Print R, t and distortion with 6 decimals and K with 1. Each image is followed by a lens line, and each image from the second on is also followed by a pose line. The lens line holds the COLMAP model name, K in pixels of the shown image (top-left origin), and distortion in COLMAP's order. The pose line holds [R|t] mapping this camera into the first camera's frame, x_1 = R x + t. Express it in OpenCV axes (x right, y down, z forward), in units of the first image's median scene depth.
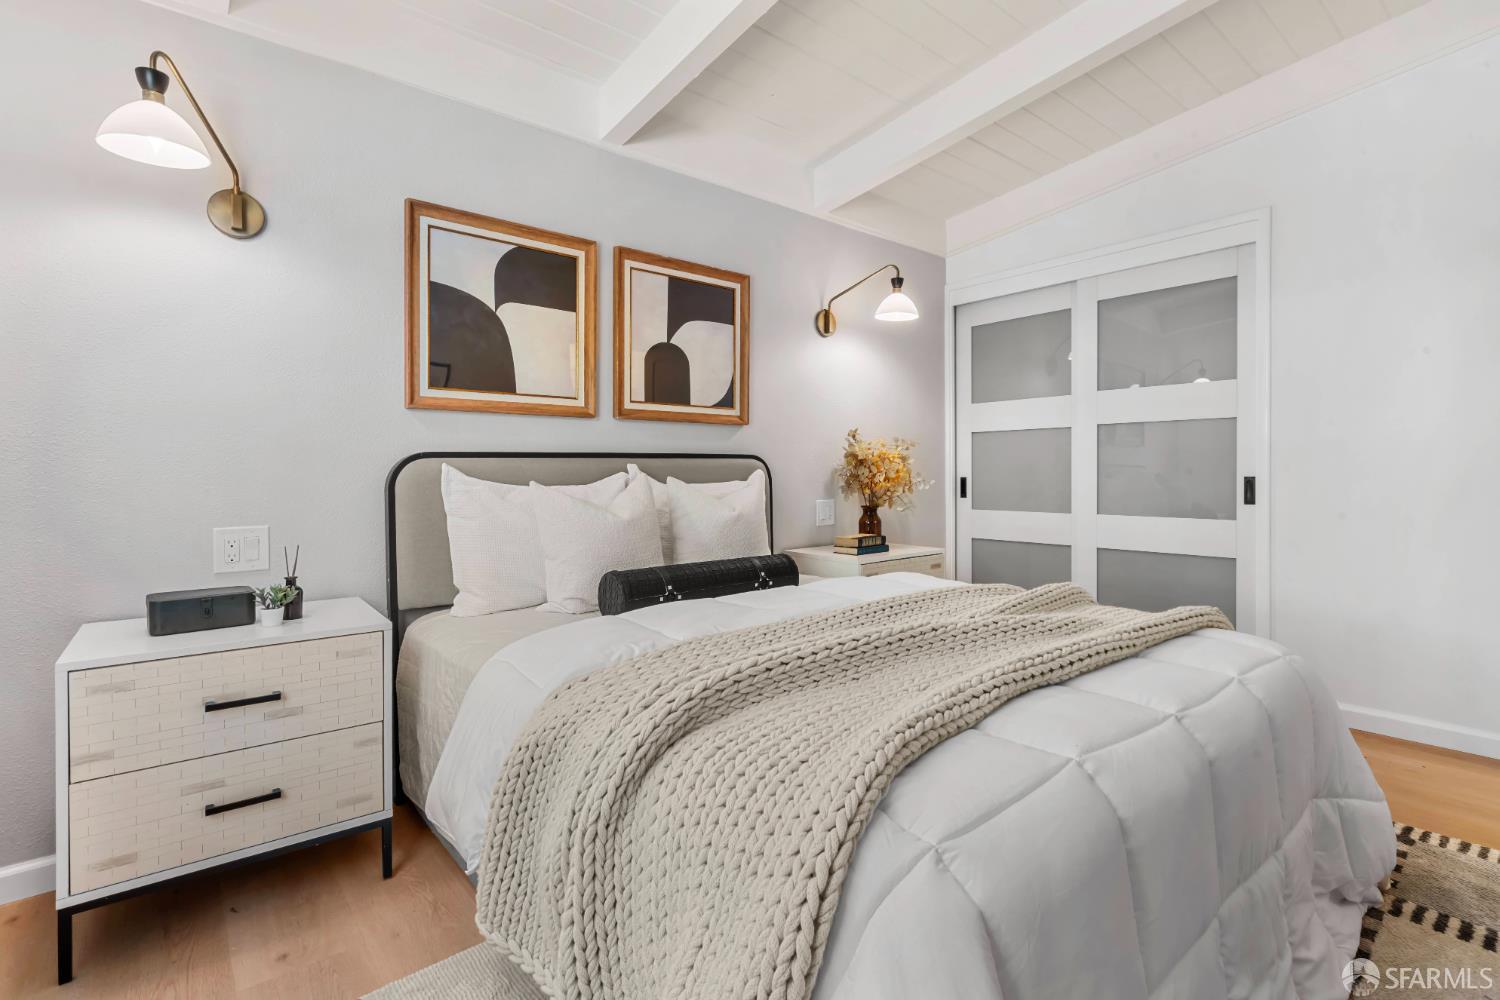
lens RADIAL K [[687.7, 0, 753.0], [0, 687.7, 485.1], [0, 0, 1]] dist [-0.000385, 0.001569]
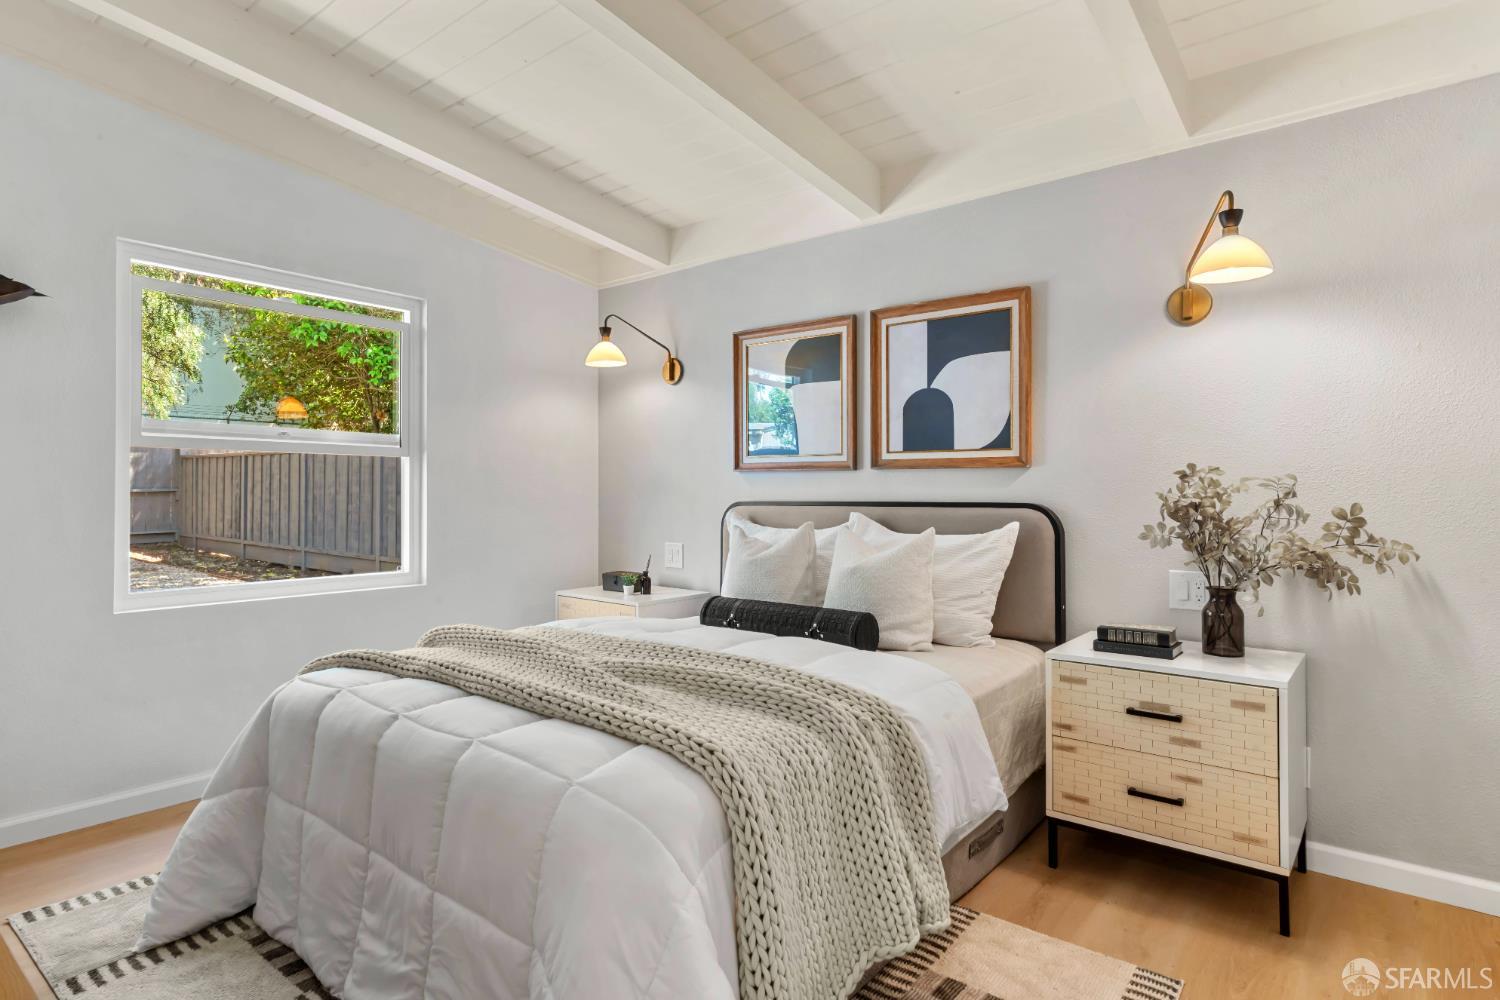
lens RADIAL K [[821.5, 0, 753.8], [0, 821.5, 493.1], [0, 0, 1]] dist [0.006466, 0.000100]
pose [[0.205820, 0.013616, -0.978495, 0.967477], [-0.020495, 0.999744, 0.009601, -0.064611], [0.978375, 0.018078, 0.206046, 0.520663]]
